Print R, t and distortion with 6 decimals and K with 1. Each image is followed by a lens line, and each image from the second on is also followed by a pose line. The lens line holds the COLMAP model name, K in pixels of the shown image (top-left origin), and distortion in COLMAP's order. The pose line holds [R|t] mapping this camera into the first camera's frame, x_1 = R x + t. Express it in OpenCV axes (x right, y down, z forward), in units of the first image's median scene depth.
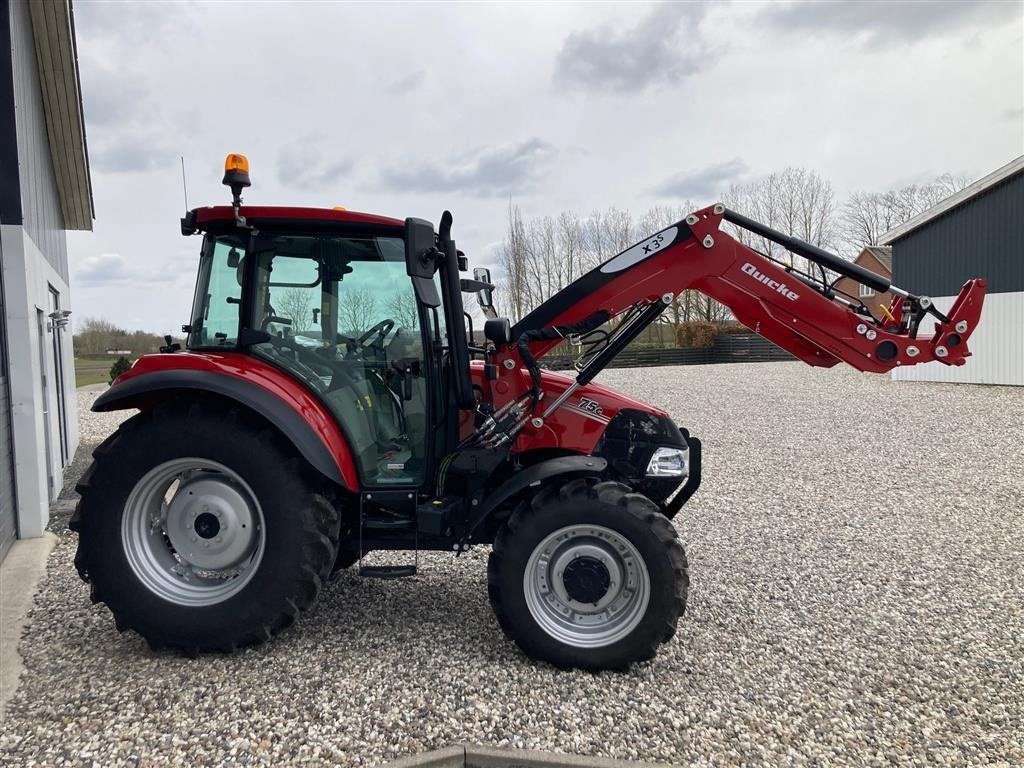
lens RADIAL K [[810.7, 0, 501.7], [0, 810.7, 387.0], [0, 0, 1]] dist [0.015160, -0.004192]
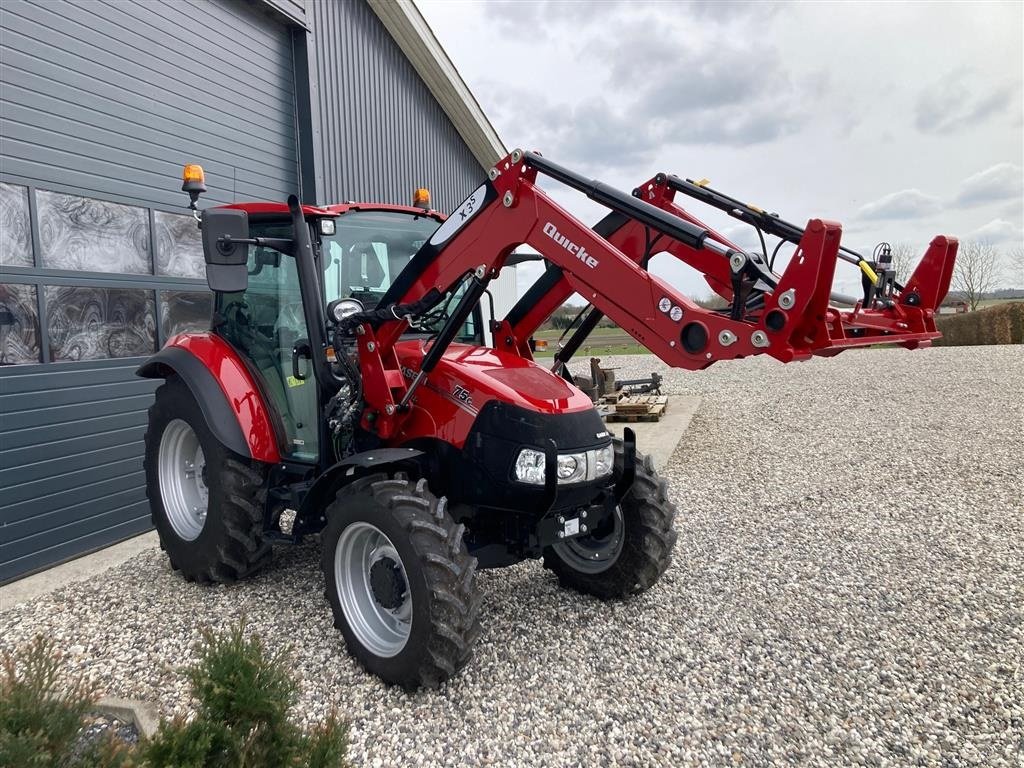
lens RADIAL K [[810.7, 0, 501.7], [0, 810.7, 387.0], [0, 0, 1]] dist [0.015160, -0.004192]
pose [[0.729696, 0.062998, -0.680863, 0.819106], [-0.034239, 0.997864, 0.055634, -0.034757], [0.682913, -0.017283, 0.730295, 0.386388]]
